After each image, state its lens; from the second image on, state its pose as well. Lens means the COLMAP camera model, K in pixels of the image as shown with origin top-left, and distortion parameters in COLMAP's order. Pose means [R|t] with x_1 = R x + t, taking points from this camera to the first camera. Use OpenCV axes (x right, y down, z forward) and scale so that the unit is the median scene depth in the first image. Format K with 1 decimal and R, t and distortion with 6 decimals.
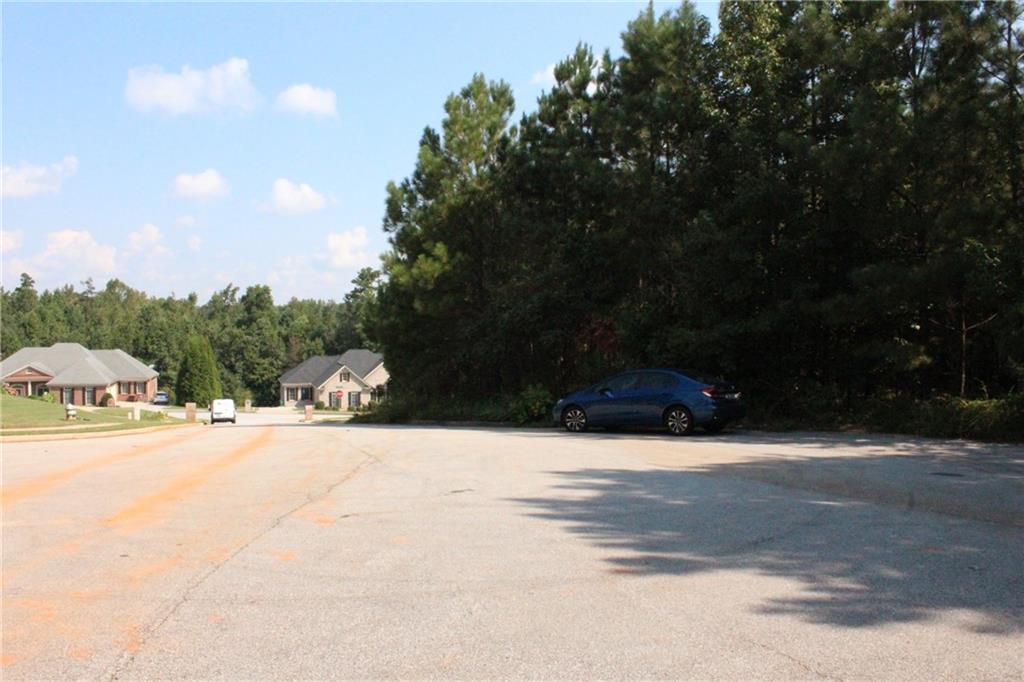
lens RADIAL K [[885.4, 0, 513.0], [0, 885.4, 360.2], [0, 0, 1]] dist [-0.175065, 0.186523]
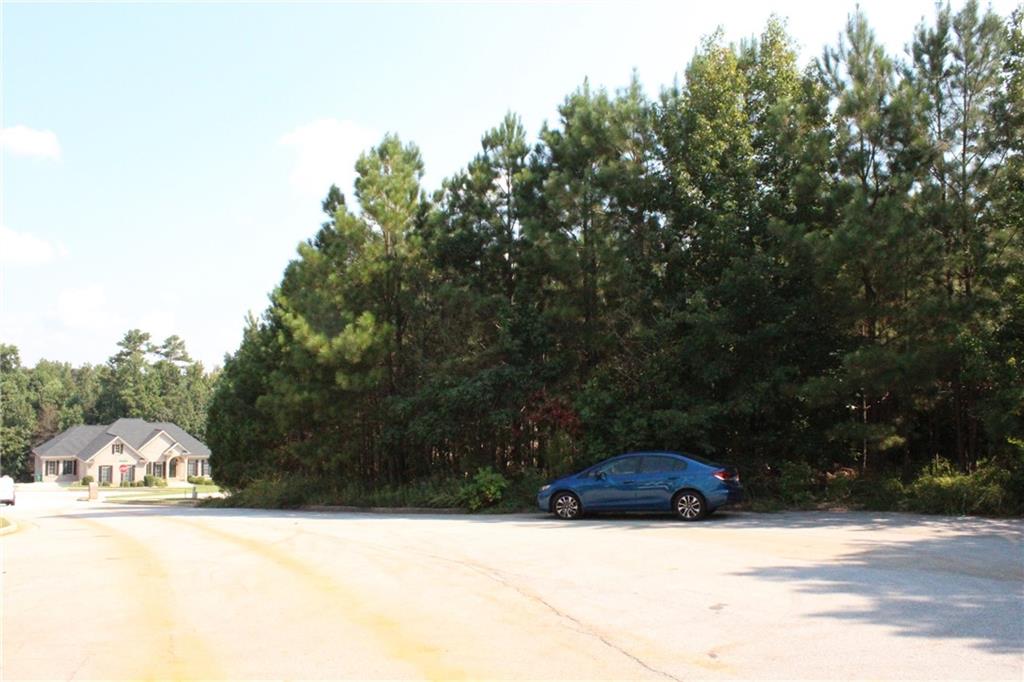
lens RADIAL K [[885.4, 0, 513.0], [0, 885.4, 360.2], [0, 0, 1]] dist [-0.175065, 0.186523]
pose [[0.955173, 0.021615, 0.295258, -0.184517], [0.001027, 0.997083, -0.076314, -0.011515], [-0.296046, 0.073196, 0.952365, 0.076572]]
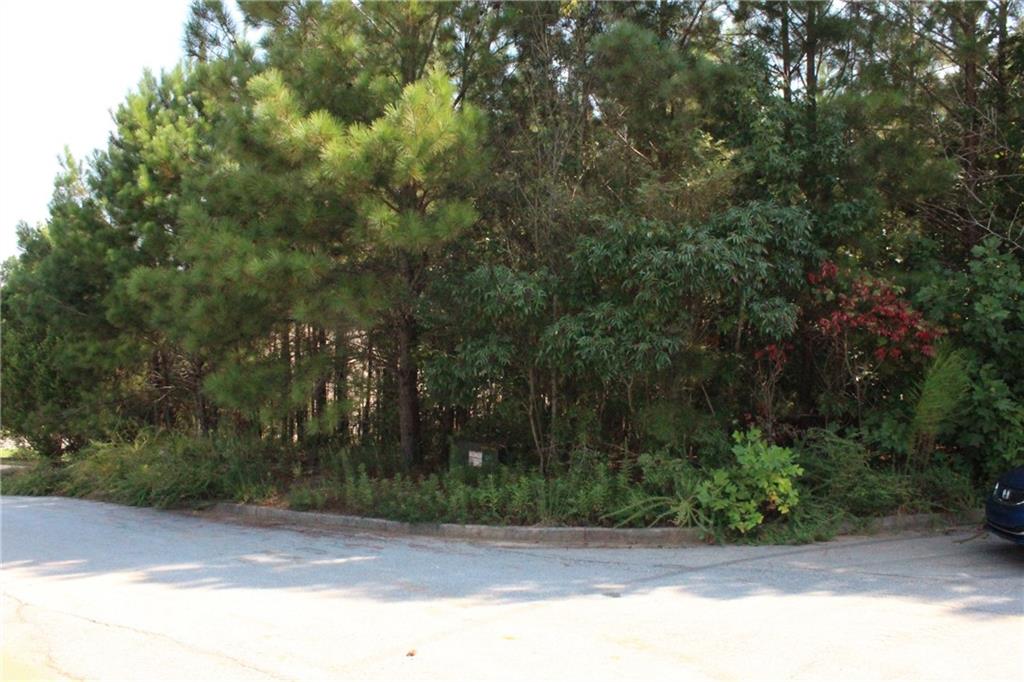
lens RADIAL K [[885.4, 0, 513.0], [0, 885.4, 360.2], [0, 0, 1]] dist [-0.175065, 0.186523]
pose [[0.857354, 0.009889, 0.514632, -0.223358], [-0.011026, 0.999939, -0.000846, -0.002968], [-0.514609, -0.004949, 0.857411, 0.583619]]
